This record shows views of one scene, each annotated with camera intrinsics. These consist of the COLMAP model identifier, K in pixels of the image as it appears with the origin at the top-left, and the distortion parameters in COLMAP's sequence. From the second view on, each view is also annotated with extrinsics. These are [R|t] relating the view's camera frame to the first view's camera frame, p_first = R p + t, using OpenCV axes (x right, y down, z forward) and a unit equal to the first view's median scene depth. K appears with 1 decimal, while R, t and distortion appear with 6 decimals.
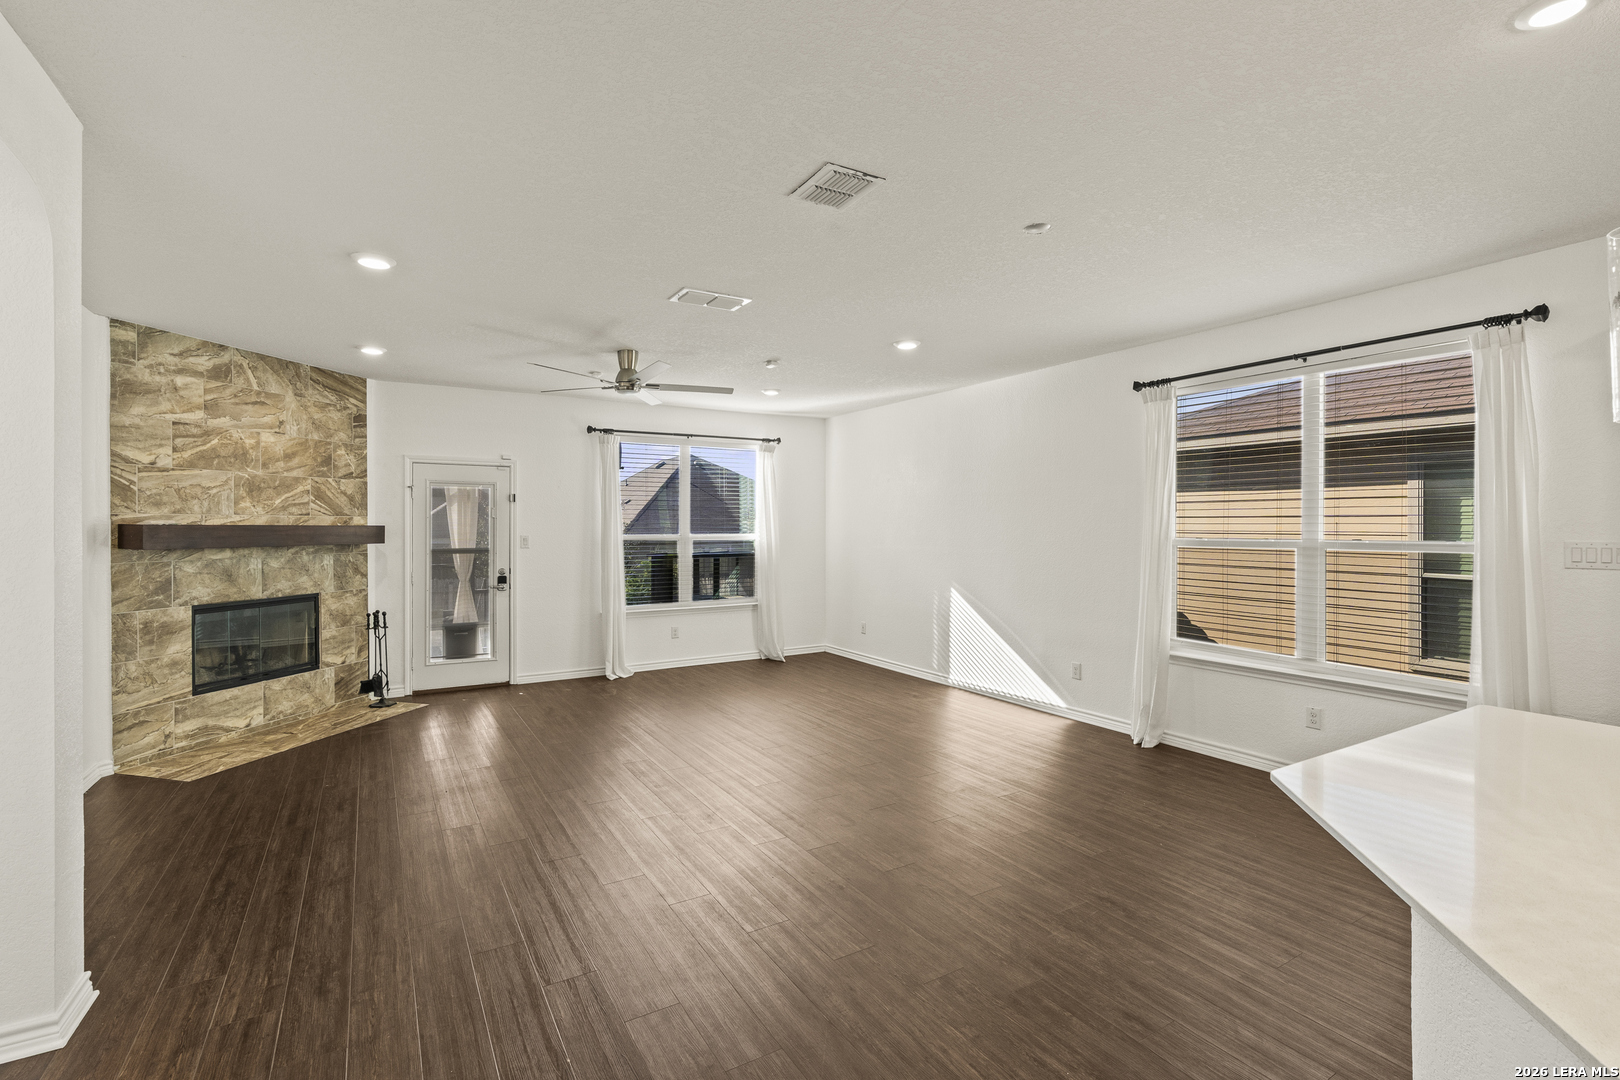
lens RADIAL K [[734.5, 0, 807.1], [0, 734.5, 529.7], [0, 0, 1]] dist [-0.009454, 0.001234]
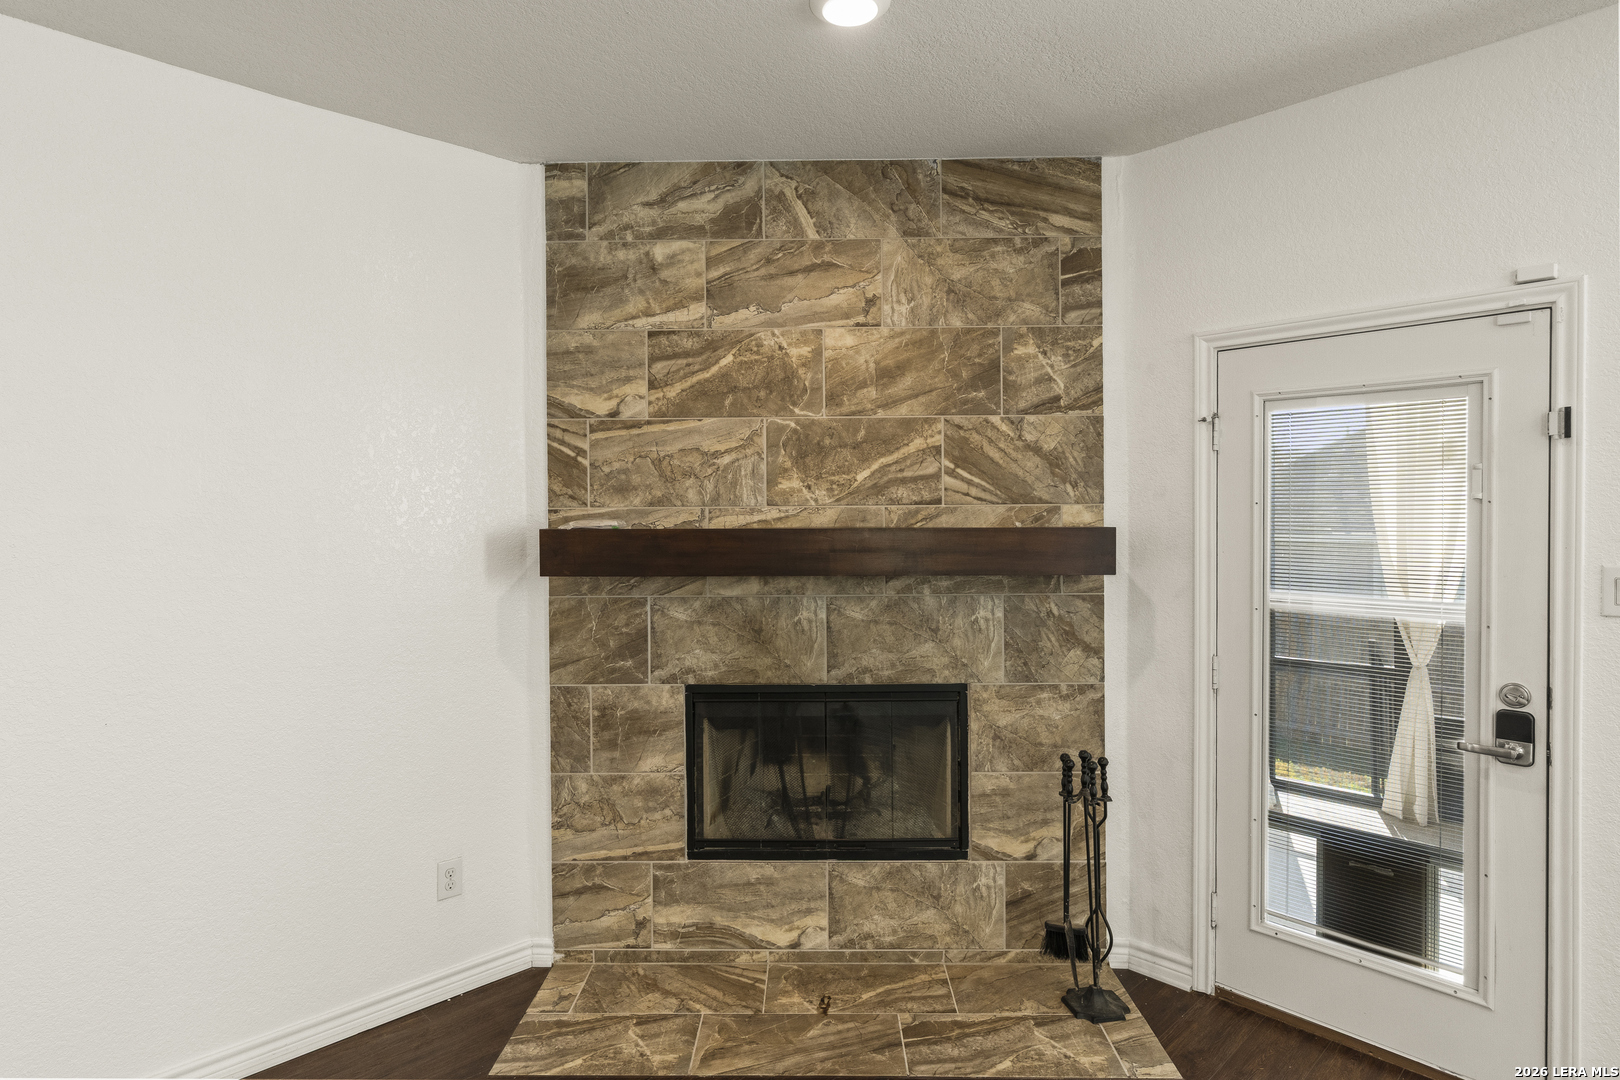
lens RADIAL K [[858.9, 0, 806.7], [0, 858.9, 523.6], [0, 0, 1]] dist [-0.008120, 0.000551]
pose [[0.225529, 0.007578, -0.974207, -0.223475], [0.000665, 0.999968, 0.007932, -0.013708], [0.974236, -0.002437, 0.225517, 0.903993]]
